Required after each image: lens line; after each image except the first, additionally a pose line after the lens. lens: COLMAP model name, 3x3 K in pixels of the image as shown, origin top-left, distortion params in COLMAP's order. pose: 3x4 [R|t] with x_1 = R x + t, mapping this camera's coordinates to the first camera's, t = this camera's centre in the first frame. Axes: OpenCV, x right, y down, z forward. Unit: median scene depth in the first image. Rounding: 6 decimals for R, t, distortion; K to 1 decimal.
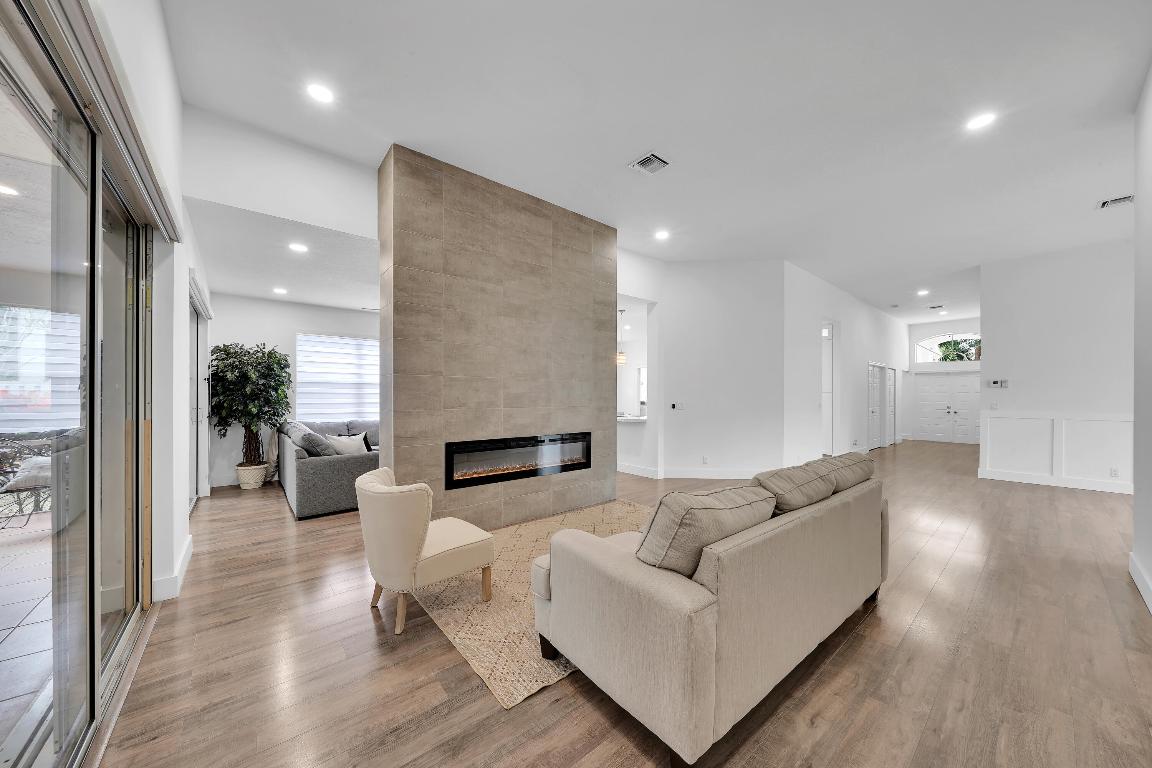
lens RADIAL K [[396.9, 0, 579.8], [0, 396.9, 391.5], [0, 0, 1]] dist [-0.008257, -0.000058]
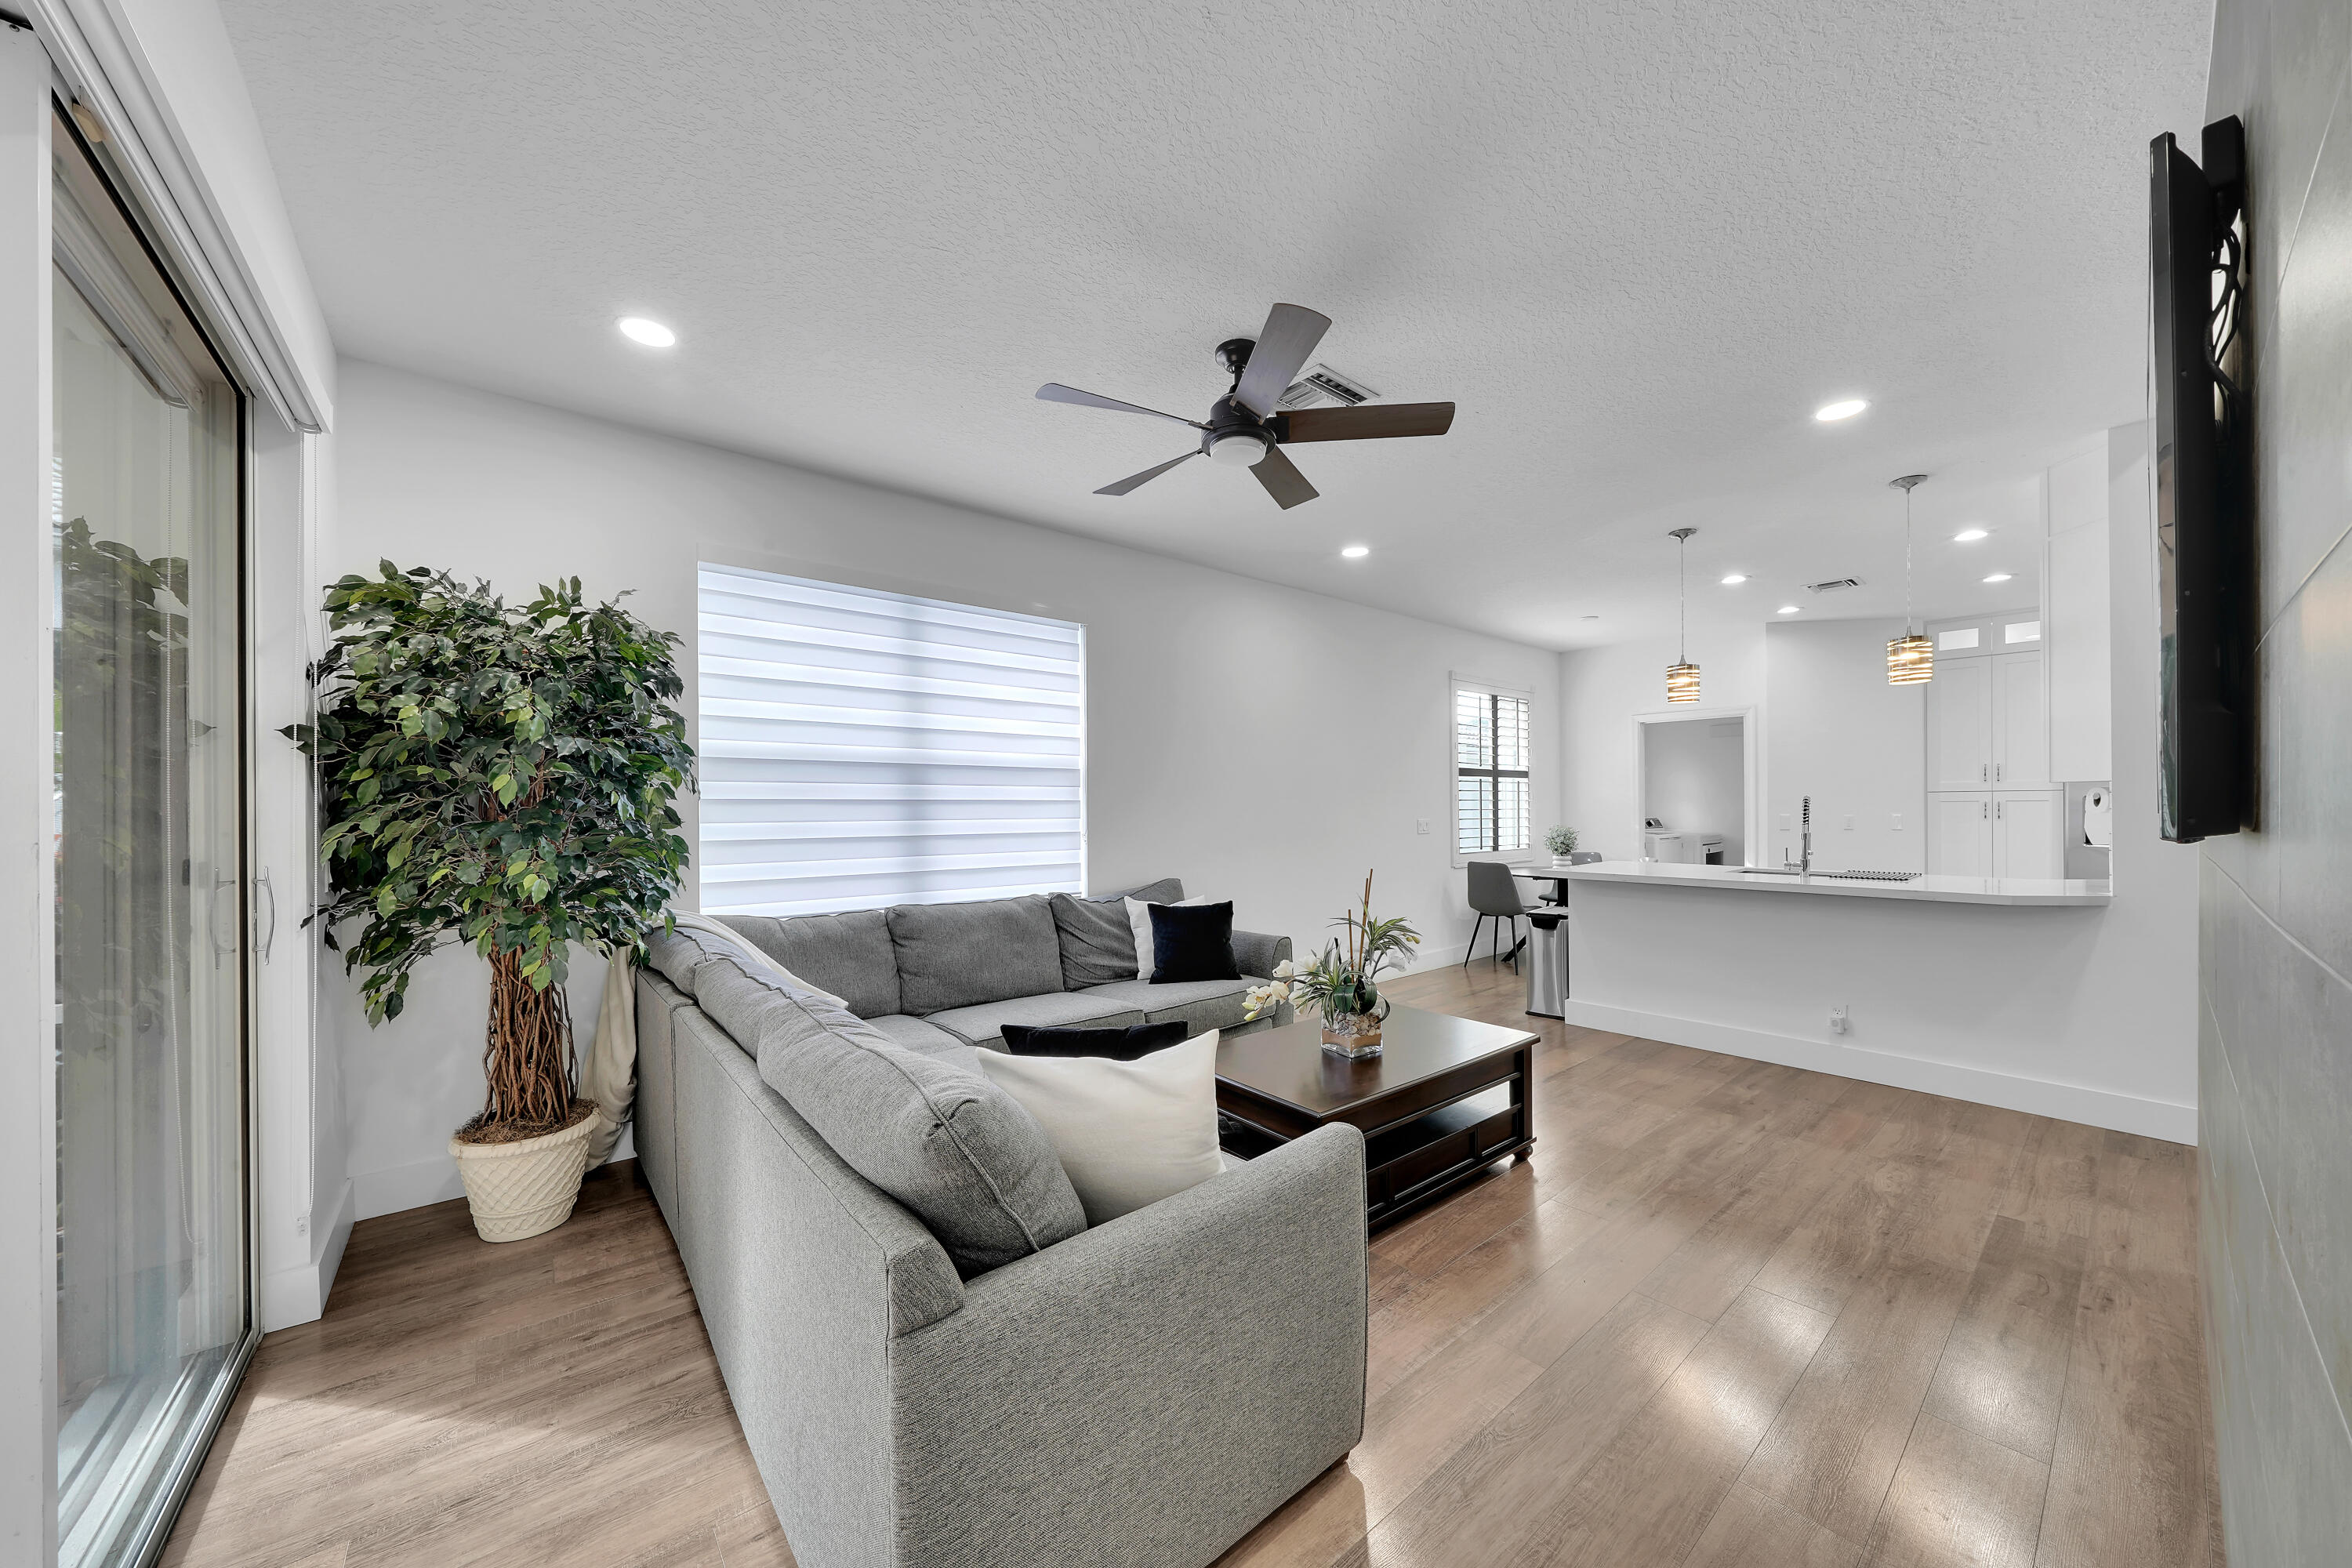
lens RADIAL K [[810.4, 0, 1169.4], [0, 810.4, 804.0], [0, 0, 1]] dist [-0.008257, -0.000058]
pose [[0.999919, -0.005240, -0.011561, -0.472110], [0.005354, 0.999937, 0.009864, 0.003055], [0.011509, -0.009925, 0.999885, 0.563315]]
